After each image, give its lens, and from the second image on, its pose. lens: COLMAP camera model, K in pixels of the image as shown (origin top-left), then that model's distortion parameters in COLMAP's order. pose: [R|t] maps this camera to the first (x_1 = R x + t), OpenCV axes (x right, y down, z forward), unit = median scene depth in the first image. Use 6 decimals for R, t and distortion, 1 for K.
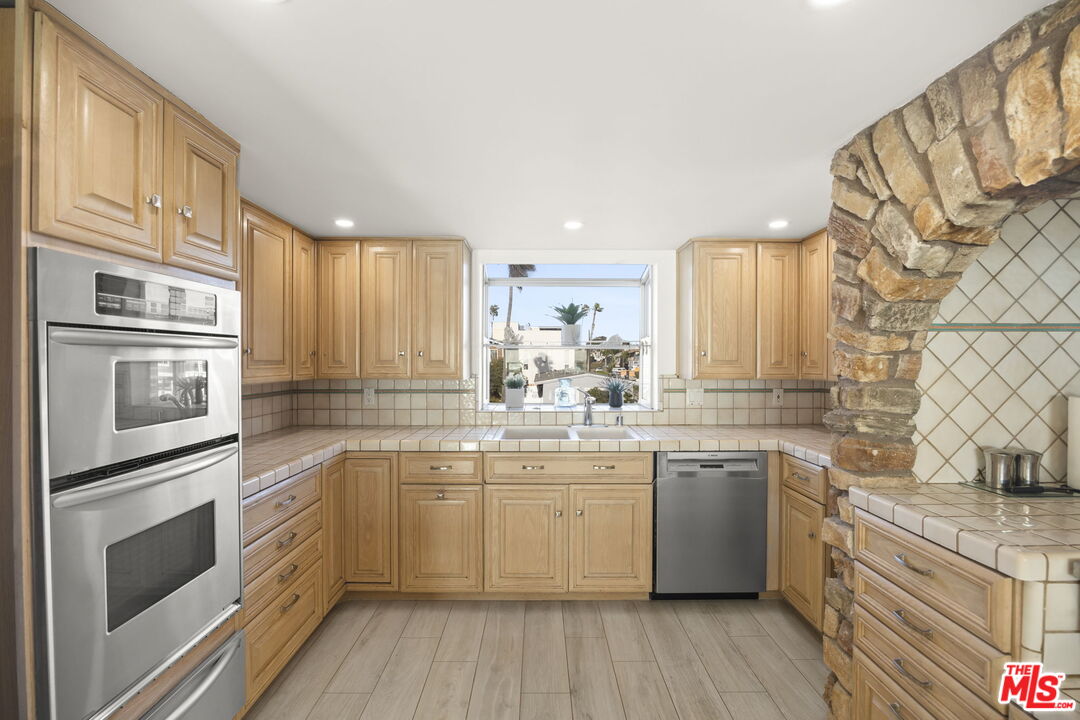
lens RADIAL K [[490.1, 0, 542.3], [0, 490.1, 363.3], [0, 0, 1]] dist [-0.002541, -0.001351]
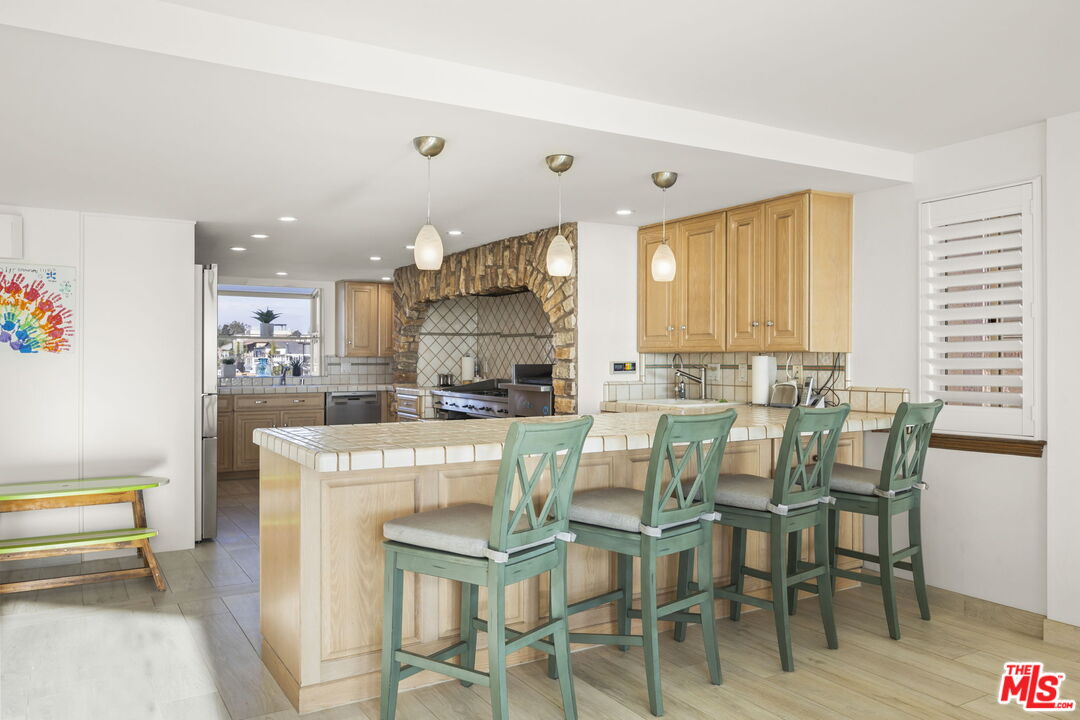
lens RADIAL K [[800.7, 0, 541.2], [0, 800.7, 360.4], [0, 0, 1]] dist [0.001557, -0.000265]
pose [[0.860316, -0.000160, 0.509762, -1.059508], [0.001739, 0.999995, -0.002621, 0.101041], [-0.509759, 0.003141, 0.860312, -3.522392]]
